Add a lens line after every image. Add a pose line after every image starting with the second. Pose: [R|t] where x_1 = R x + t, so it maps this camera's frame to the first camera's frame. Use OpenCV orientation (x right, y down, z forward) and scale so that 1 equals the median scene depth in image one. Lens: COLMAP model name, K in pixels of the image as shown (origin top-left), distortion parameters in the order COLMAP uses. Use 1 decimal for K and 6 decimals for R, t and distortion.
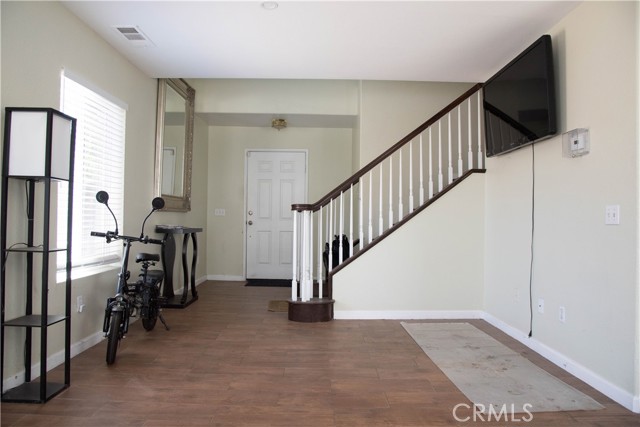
lens RADIAL K [[446.0, 0, 317.0], [0, 446.0, 213.8], [0, 0, 1]] dist [-0.077625, 0.033722]
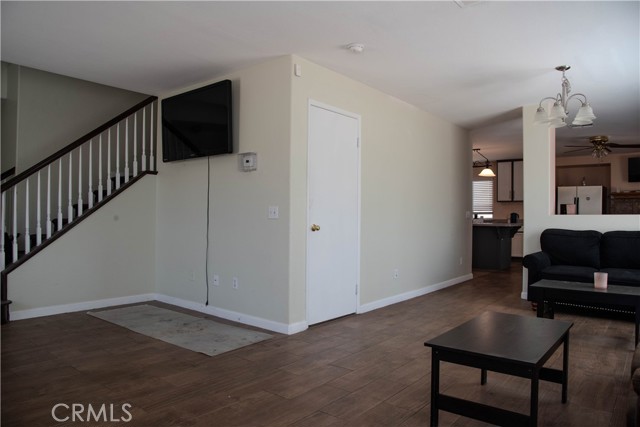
lens RADIAL K [[446.0, 0, 316.5], [0, 446.0, 213.7], [0, 0, 1]] dist [-0.077625, 0.033722]
pose [[0.644634, 0.003413, 0.764484, -0.354522], [-0.012518, 0.999903, 0.006091, -0.003961], [-0.764389, -0.013496, 0.644614, -0.111781]]
